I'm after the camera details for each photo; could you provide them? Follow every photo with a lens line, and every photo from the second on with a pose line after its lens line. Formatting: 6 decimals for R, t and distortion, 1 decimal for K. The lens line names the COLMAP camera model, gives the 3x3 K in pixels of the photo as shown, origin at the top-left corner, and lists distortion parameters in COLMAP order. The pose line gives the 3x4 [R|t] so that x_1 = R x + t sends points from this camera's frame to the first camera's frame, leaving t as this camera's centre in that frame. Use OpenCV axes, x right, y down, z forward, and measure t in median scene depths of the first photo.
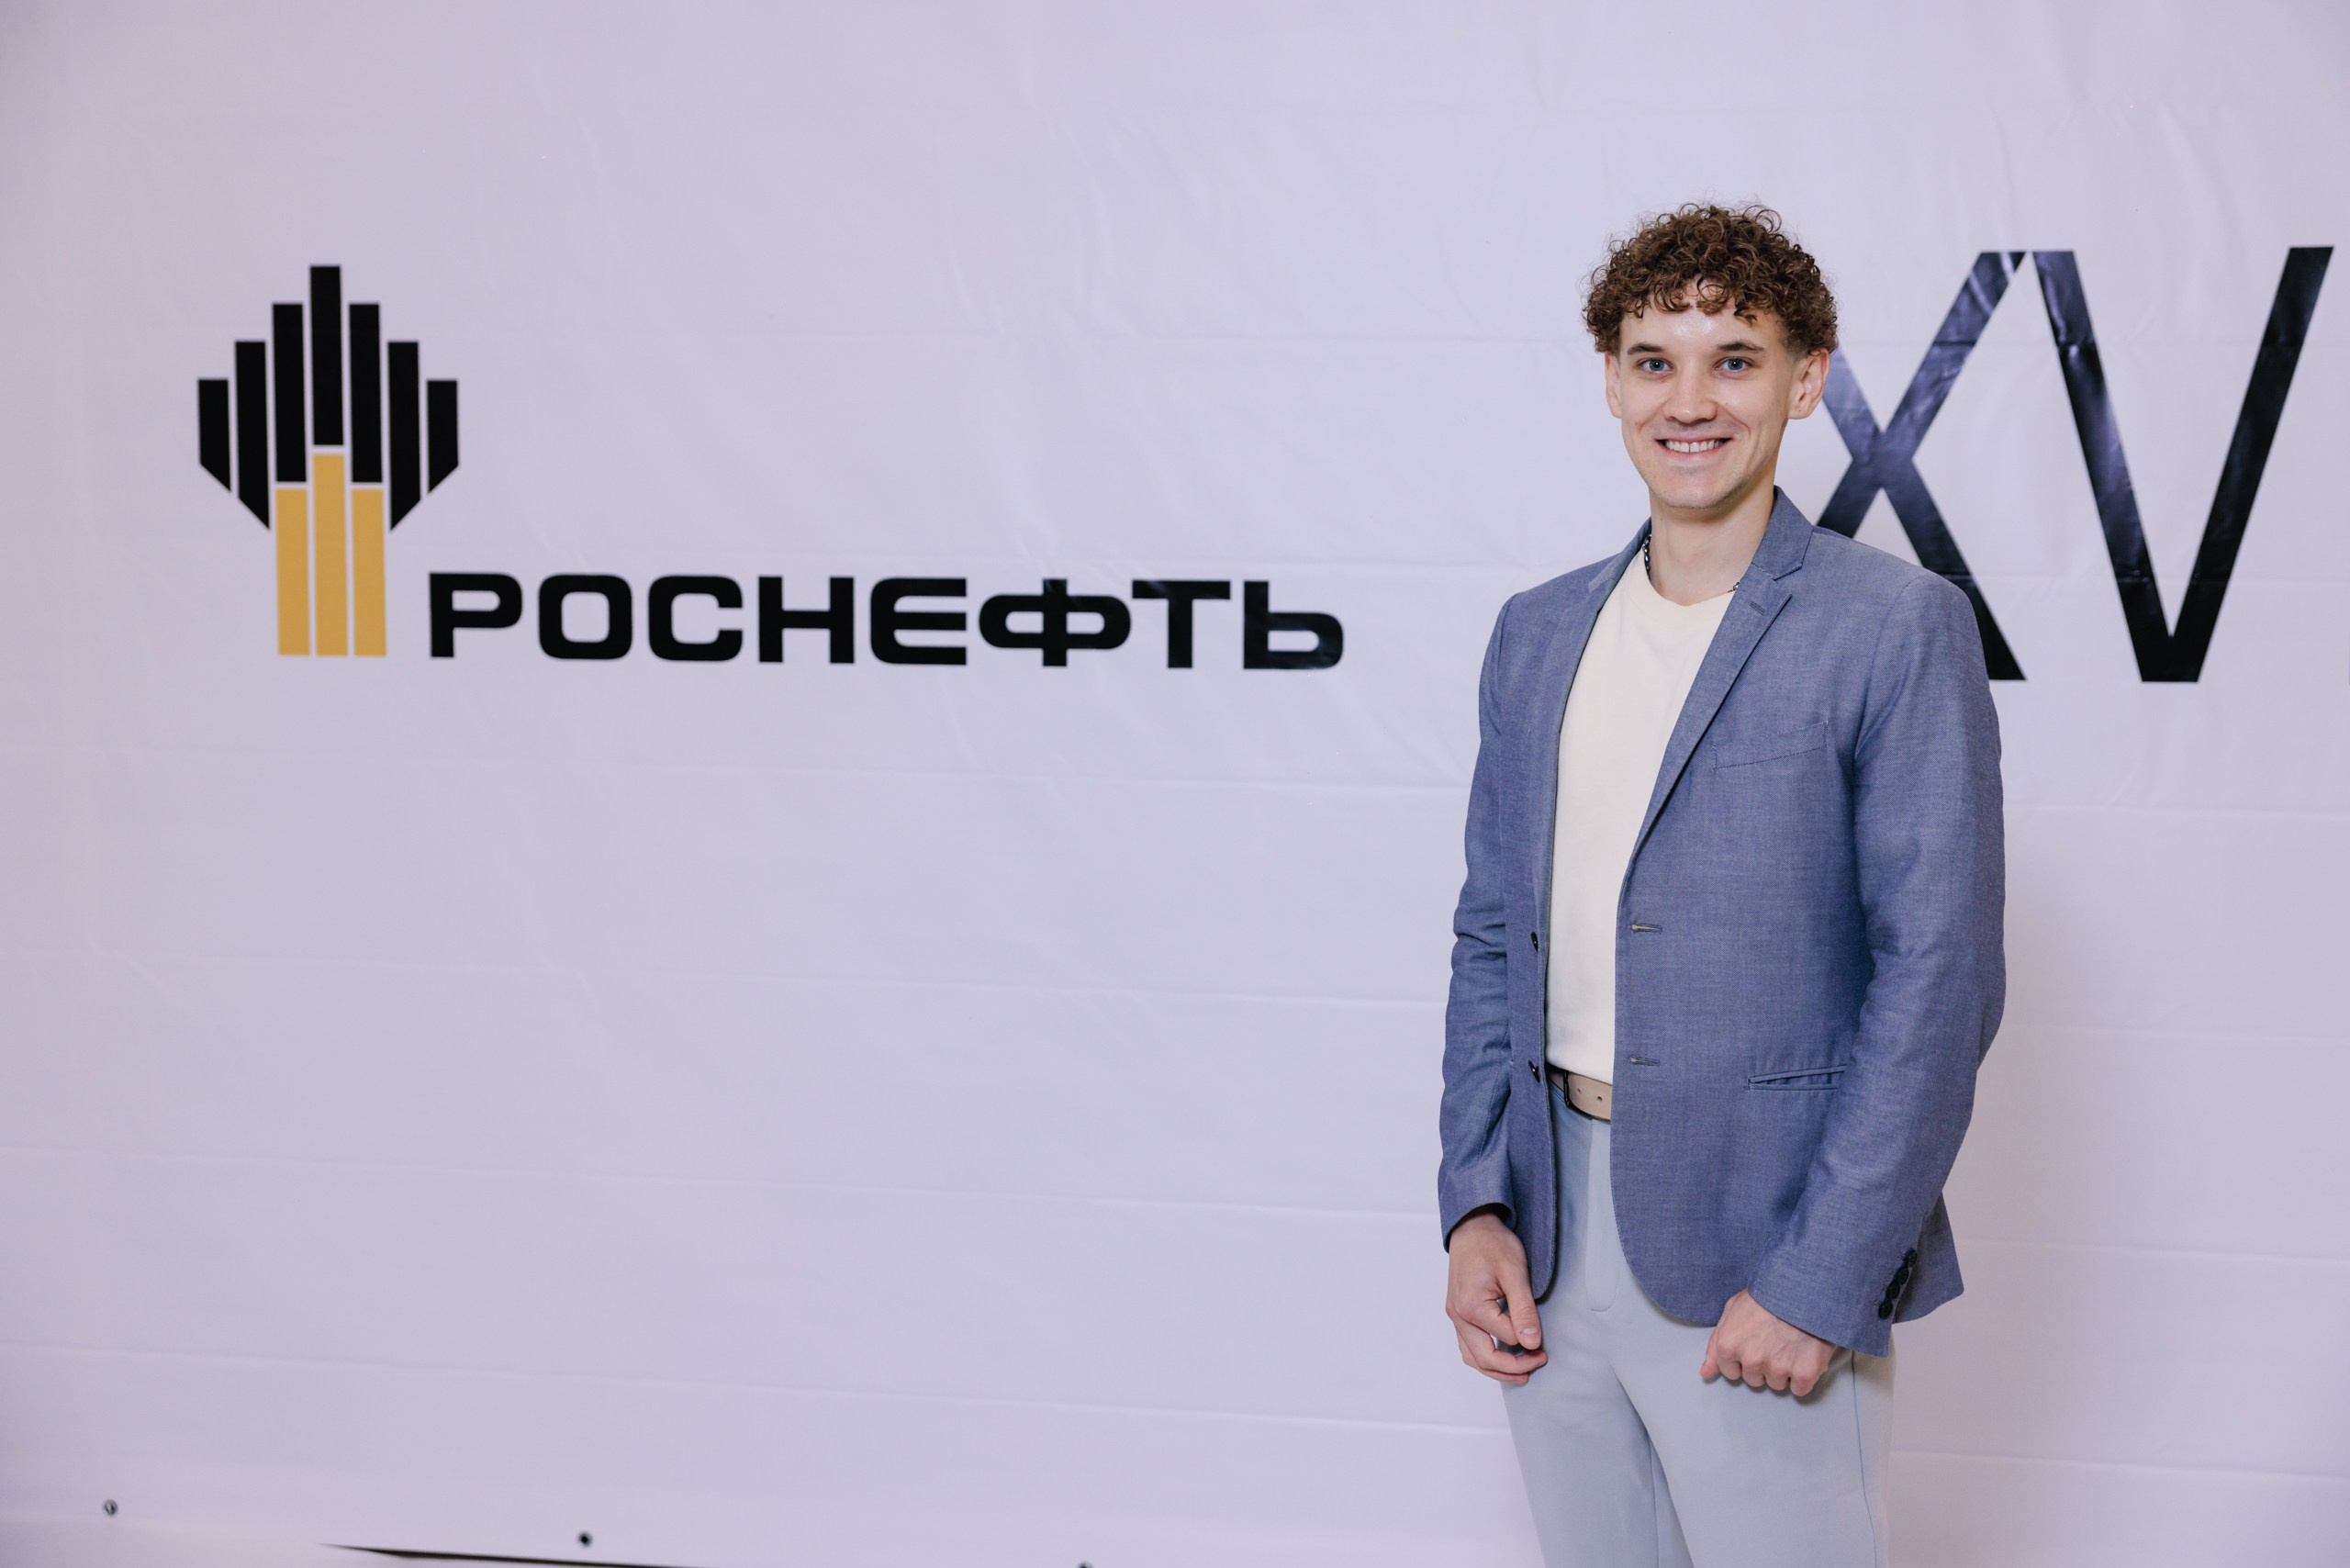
lens RADIAL K [[3140.4, 0, 1201.3], [0, 3140.4, 795.5], [0, 0, 1]] dist [0.043279, -0.017439]
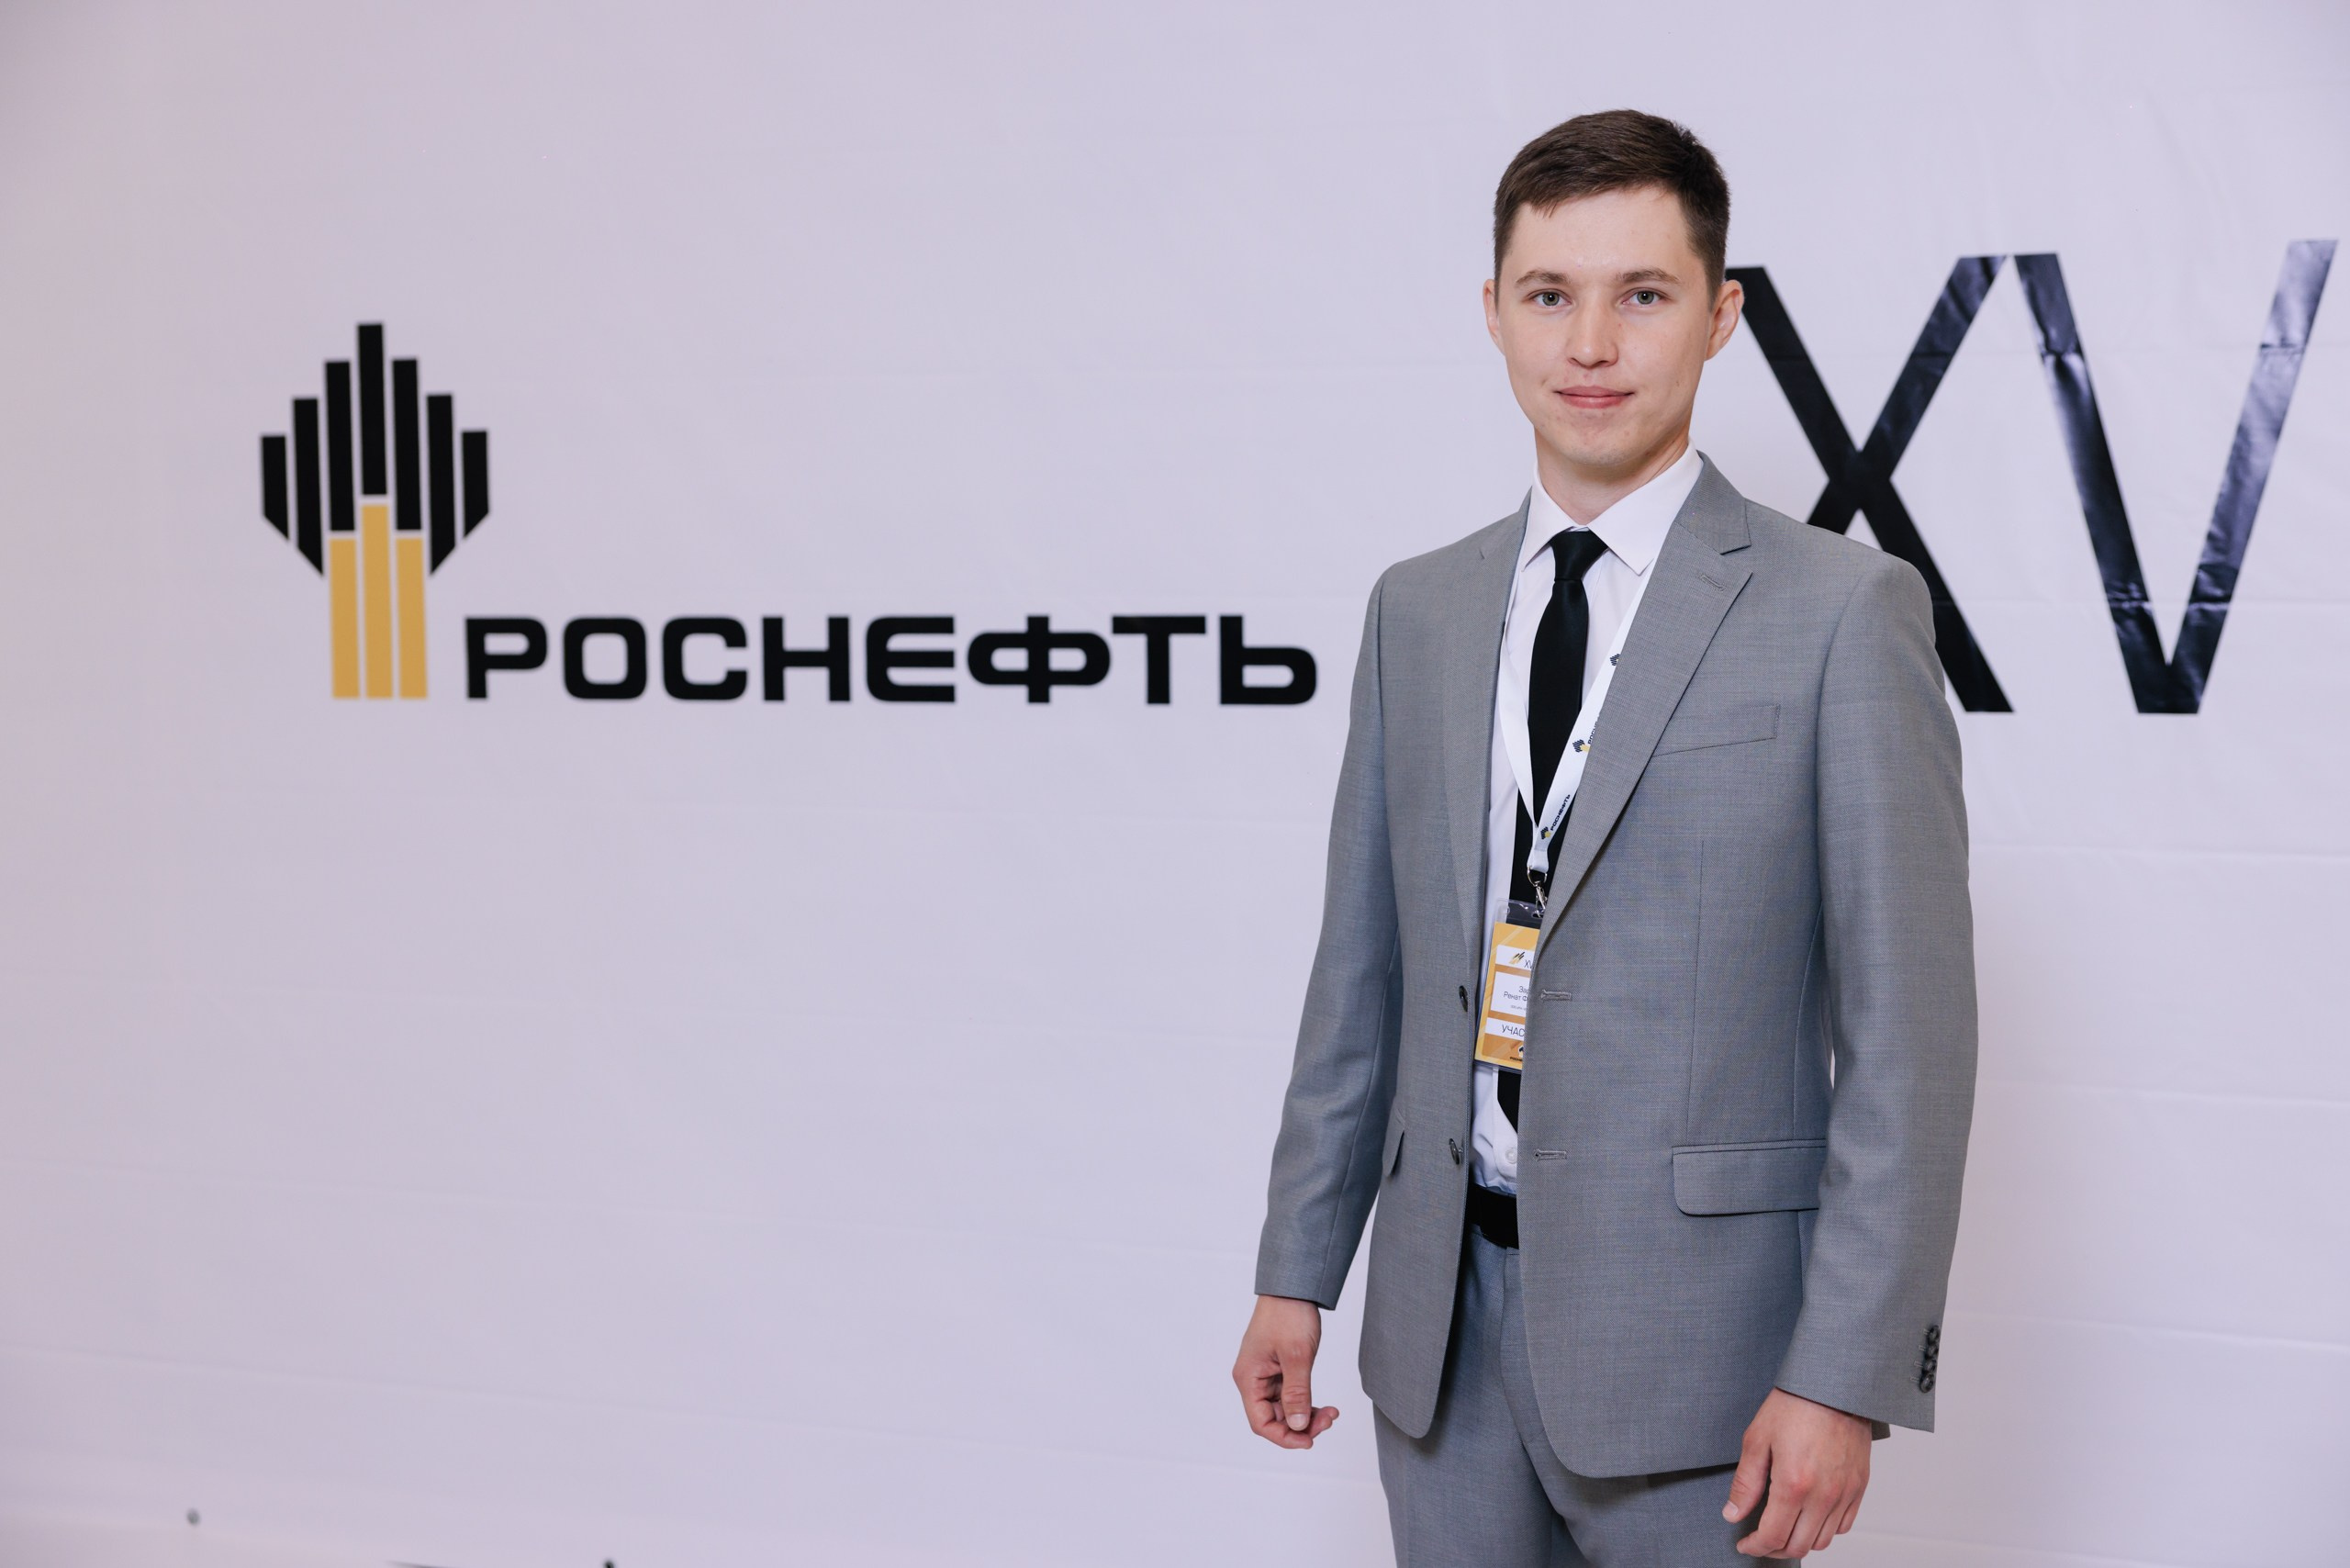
lens RADIAL K [[3140.4, 0, 1201.3], [0, 3140.4, 795.5], [0, 0, 1]] dist [0.043279, -0.017439]
pose [[0.982278, -0.001399, -0.187422, 0.187880], [-0.000532, 0.999947, -0.010255, -0.001764], [0.187427, 0.010173, 0.982226, 0.031657]]
